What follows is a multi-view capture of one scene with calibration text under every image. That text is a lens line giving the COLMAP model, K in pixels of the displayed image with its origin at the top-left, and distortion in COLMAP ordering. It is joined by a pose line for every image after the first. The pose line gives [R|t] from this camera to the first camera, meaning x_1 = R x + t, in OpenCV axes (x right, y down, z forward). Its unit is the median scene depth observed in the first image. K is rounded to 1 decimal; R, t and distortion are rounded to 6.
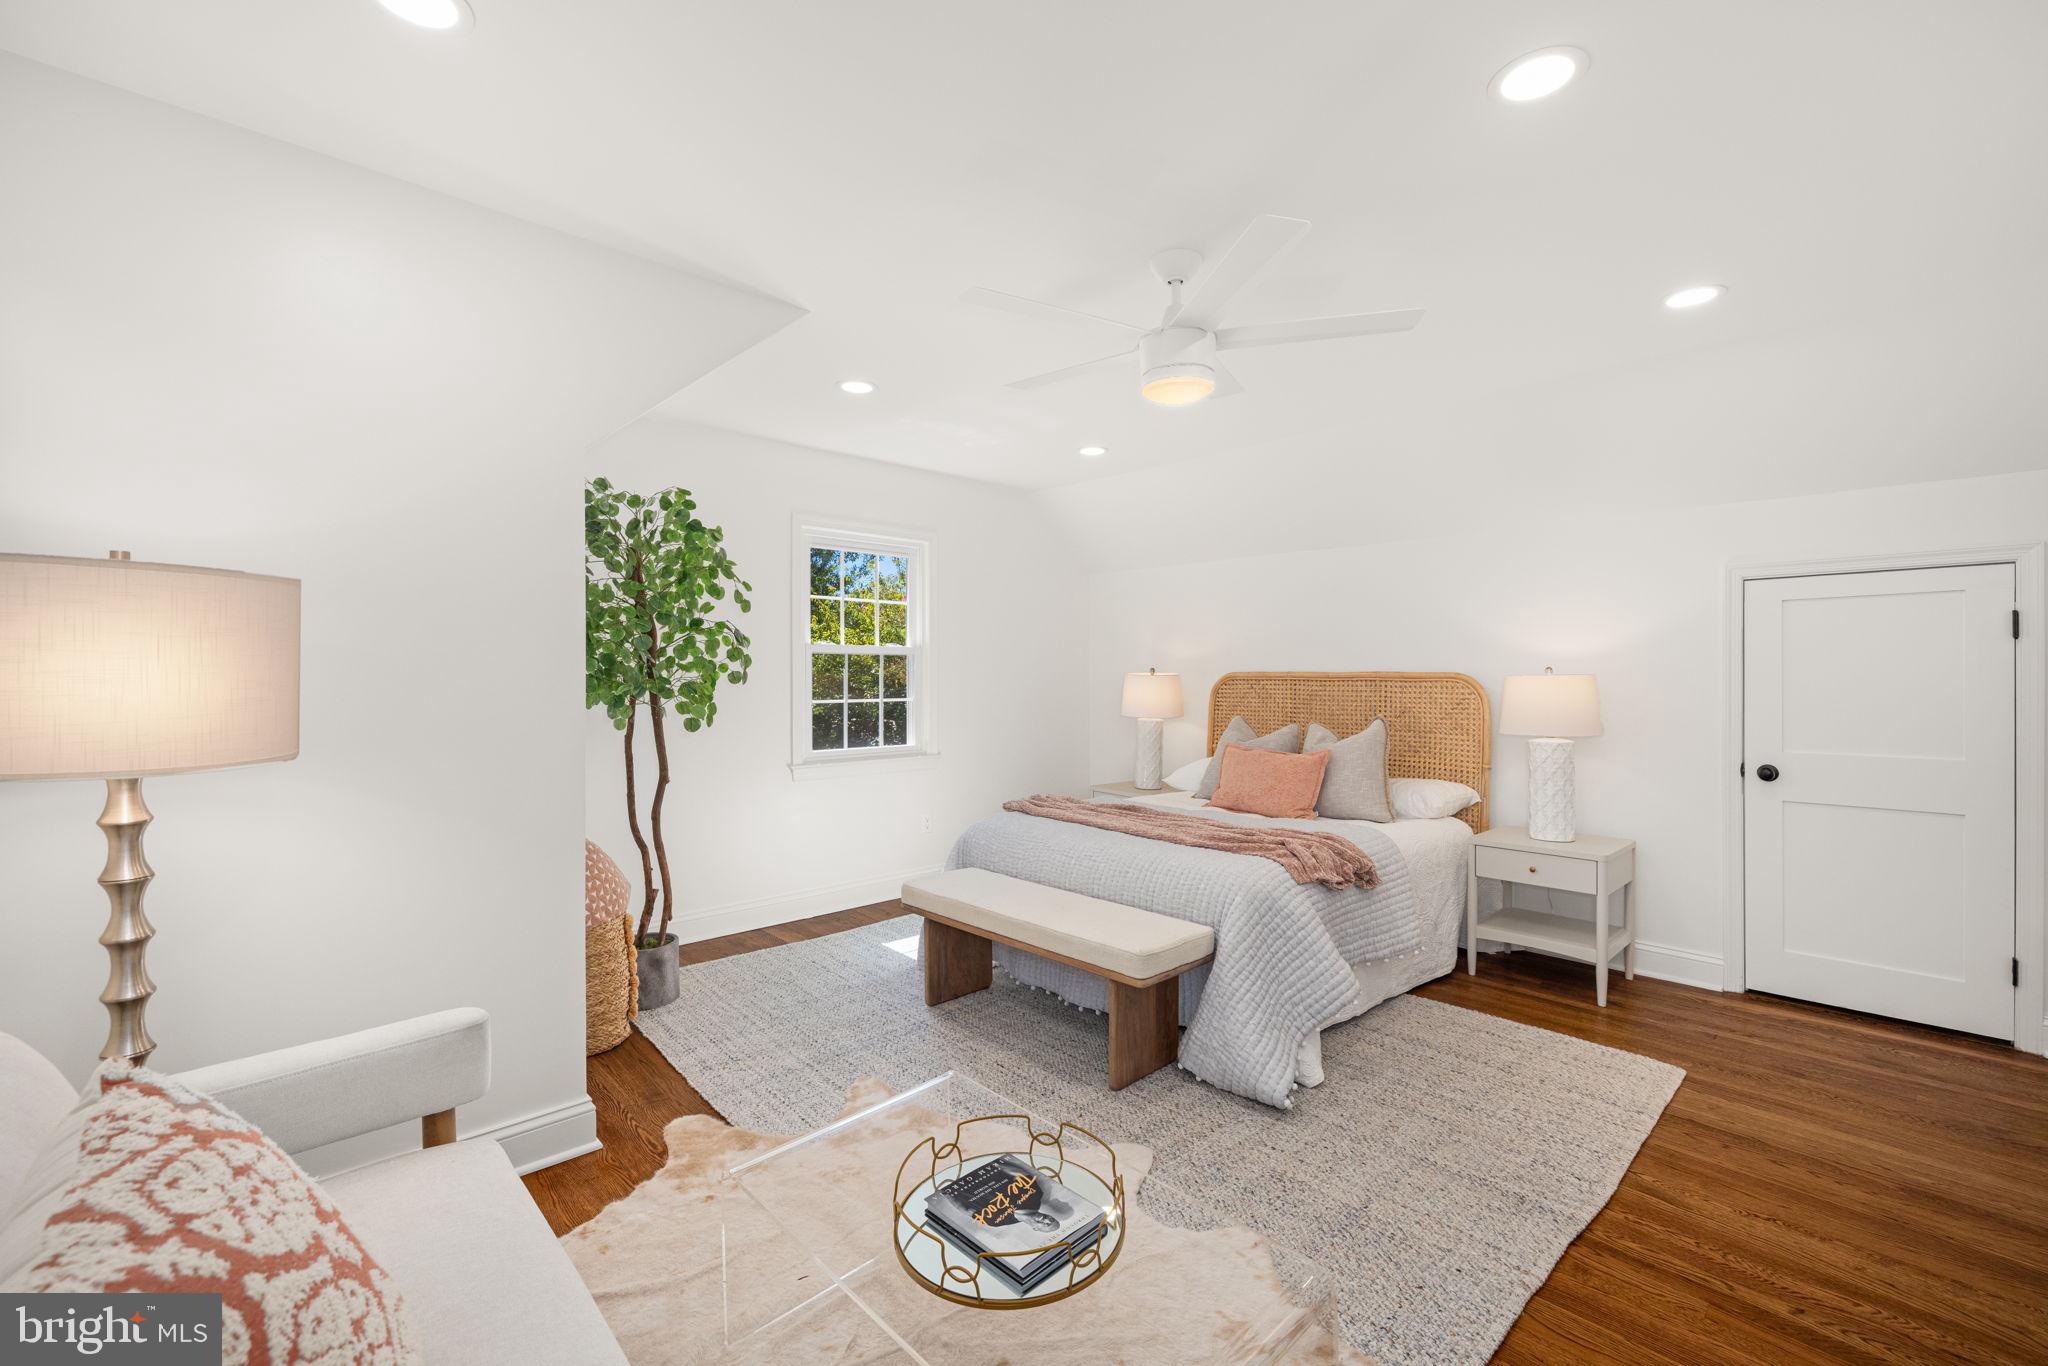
lens RADIAL K [[849.3, 0, 1030.5], [0, 849.3, 680.8], [0, 0, 1]] dist [-0.000351, 0.000110]
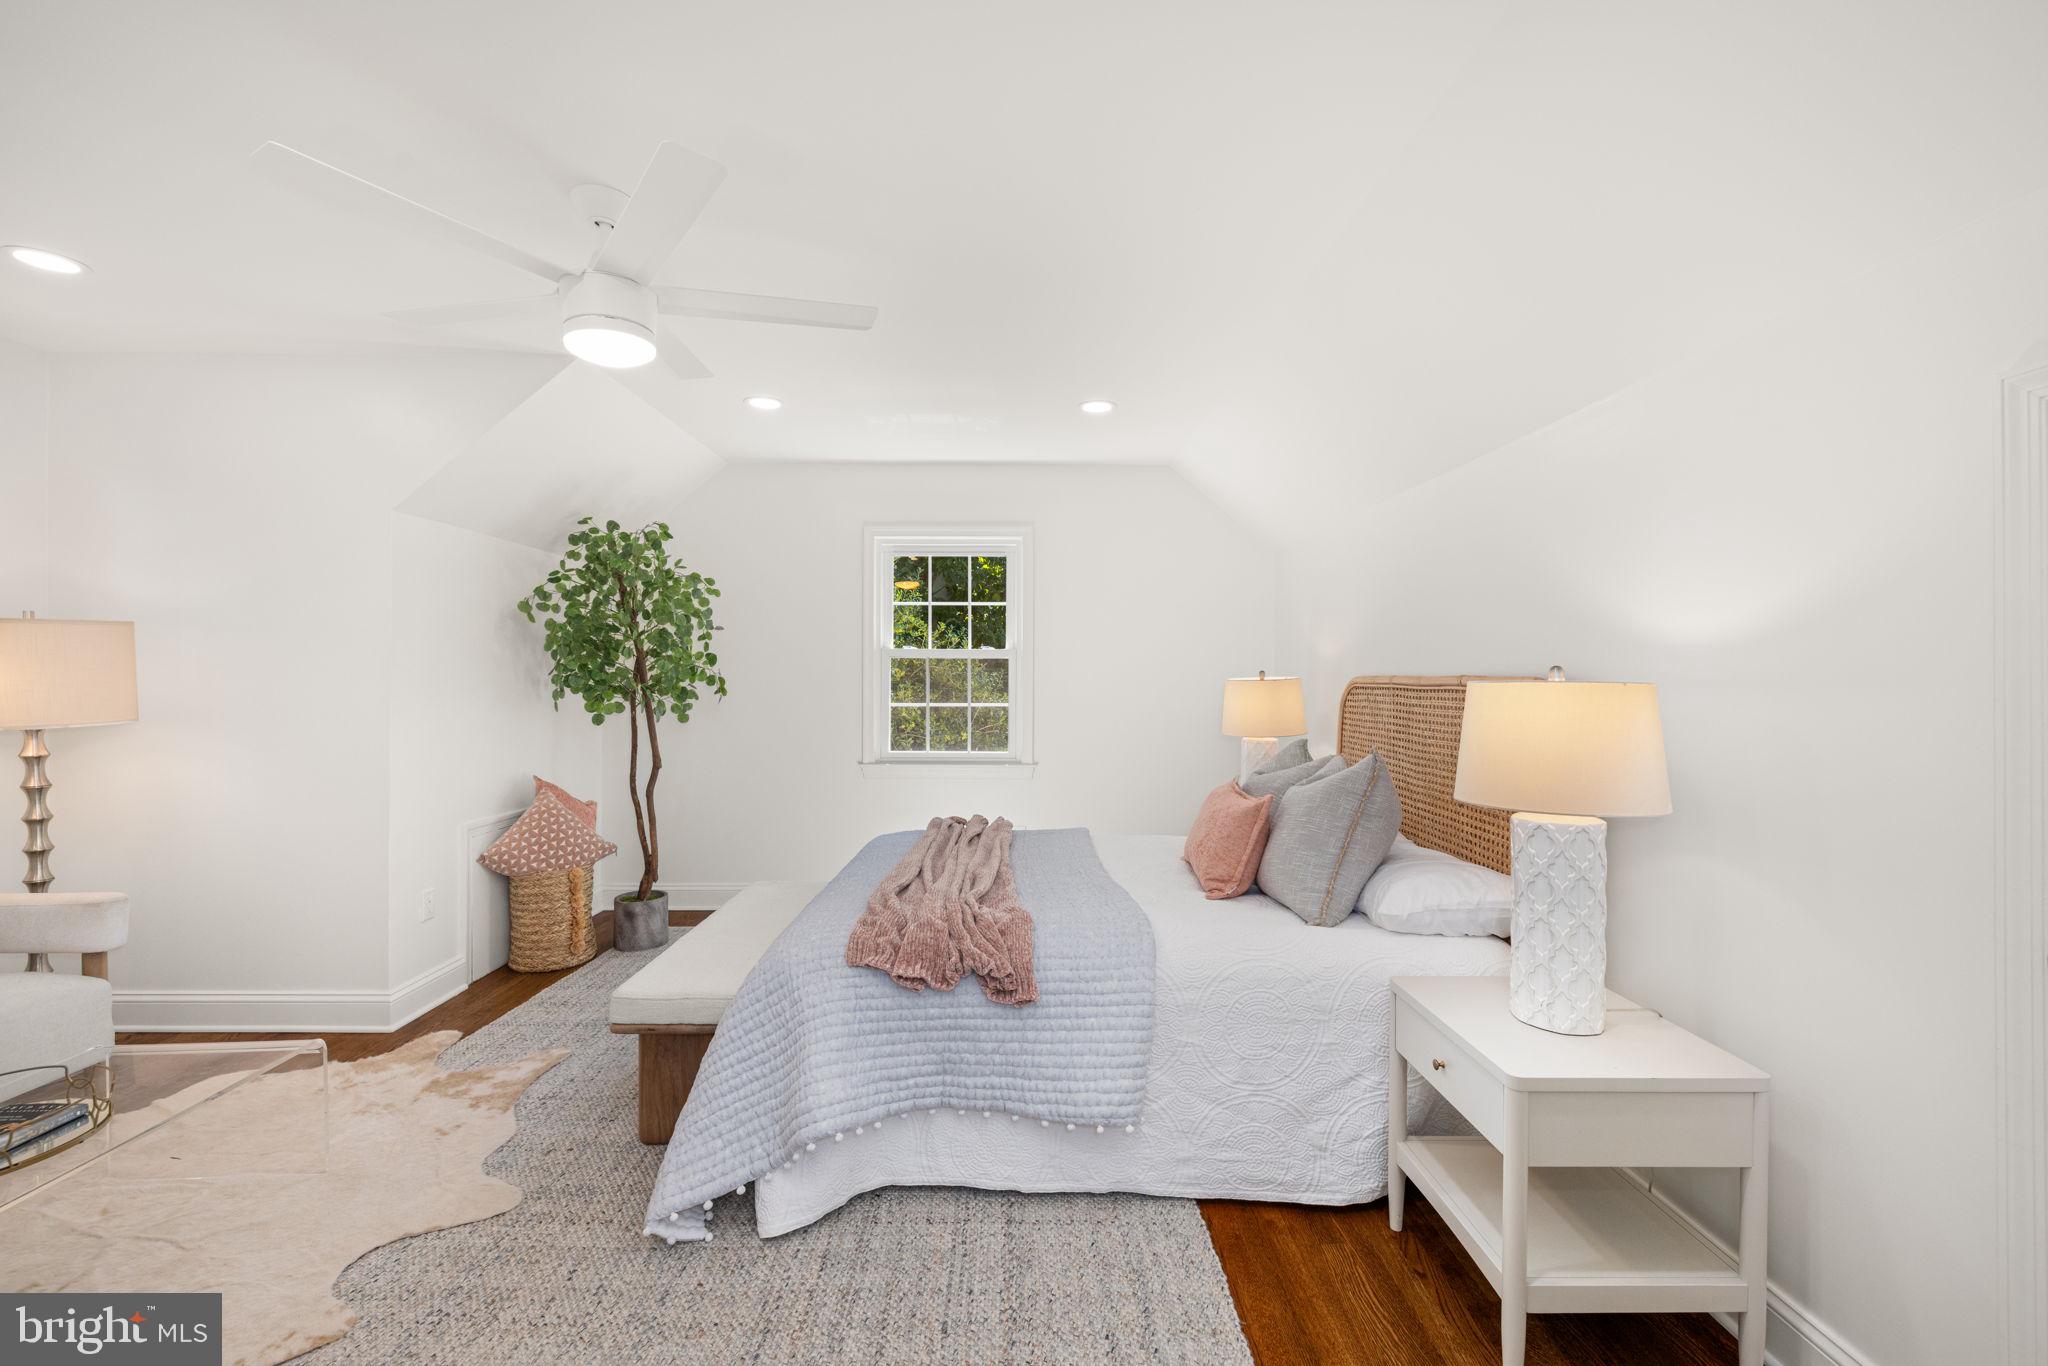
lens RADIAL K [[851.2, 0, 1029.4], [0, 851.2, 659.4], [0, 0, 1]] dist [-0.007514, -0.000110]
pose [[0.742529, -0.009199, -0.669751, 0.778691], [-0.007818, 0.999719, -0.022398, -0.009646], [0.669769, 0.021867, 0.742248, 0.461446]]
